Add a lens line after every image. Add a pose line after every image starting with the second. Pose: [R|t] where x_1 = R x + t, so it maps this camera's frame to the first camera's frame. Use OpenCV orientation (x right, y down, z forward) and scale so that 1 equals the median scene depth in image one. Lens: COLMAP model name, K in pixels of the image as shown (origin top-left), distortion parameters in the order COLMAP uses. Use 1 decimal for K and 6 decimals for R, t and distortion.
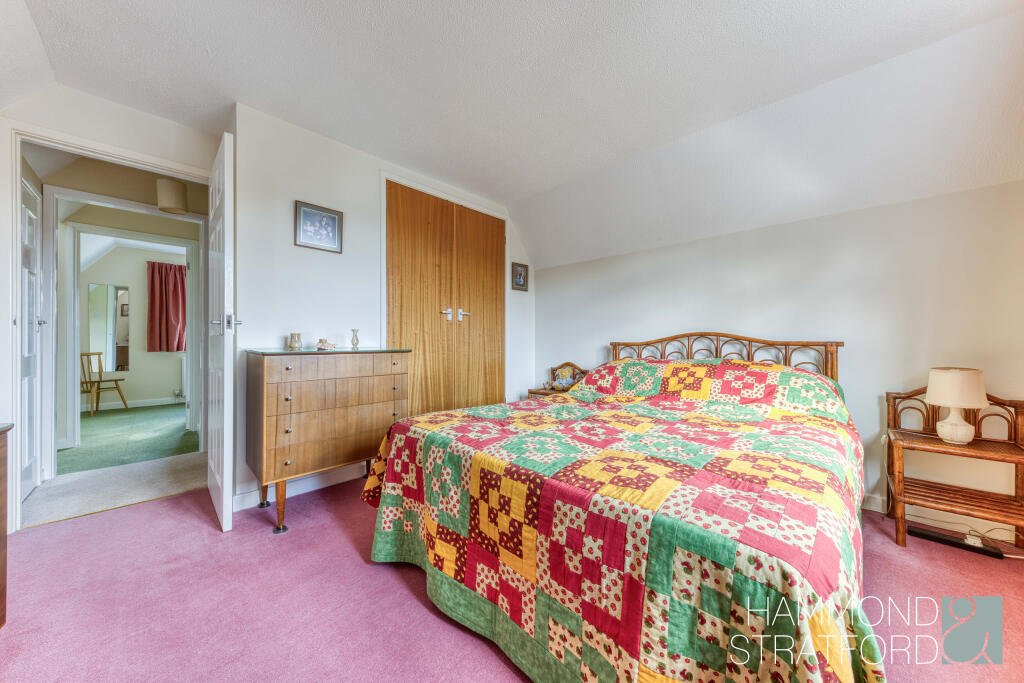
lens RADIAL K [[350.7, 0, 513.0], [0, 350.7, 341.7], [0, 0, 1]] dist [0.001760, 0.000044]
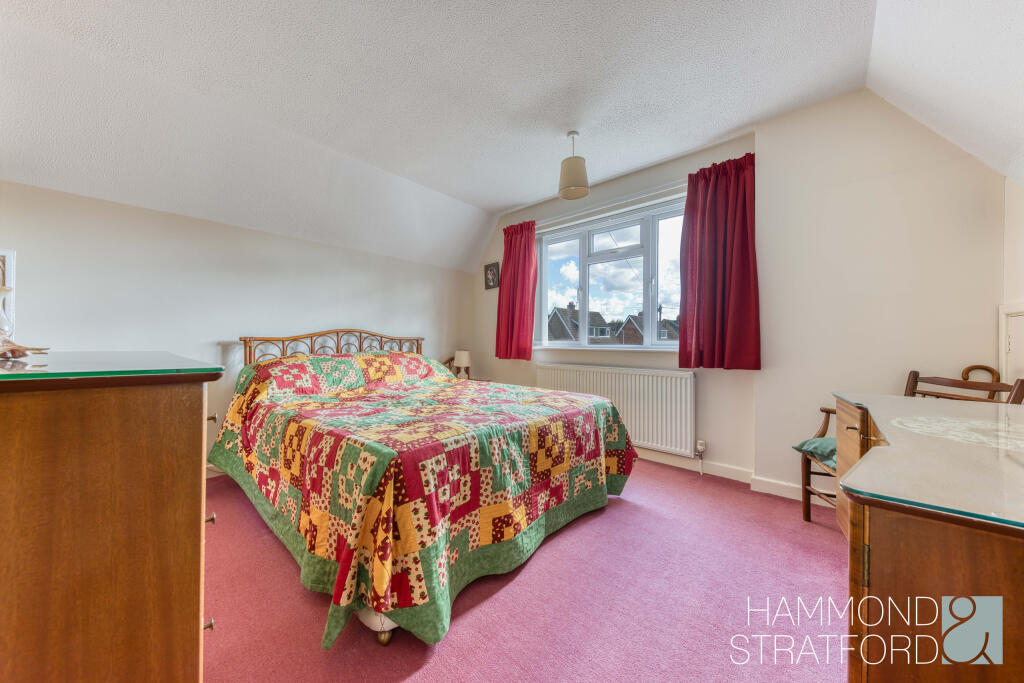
lens RADIAL K [[350.7, 0, 513.1], [0, 350.7, 339.8], [0, 0, 1]] dist [0.001760, 0.000044]
pose [[-0.058767, -0.001654, 0.998270, -1.566696], [-0.008150, 0.999966, 0.001177, 0.006622], [-0.998238, -0.008067, -0.058779, 1.248579]]
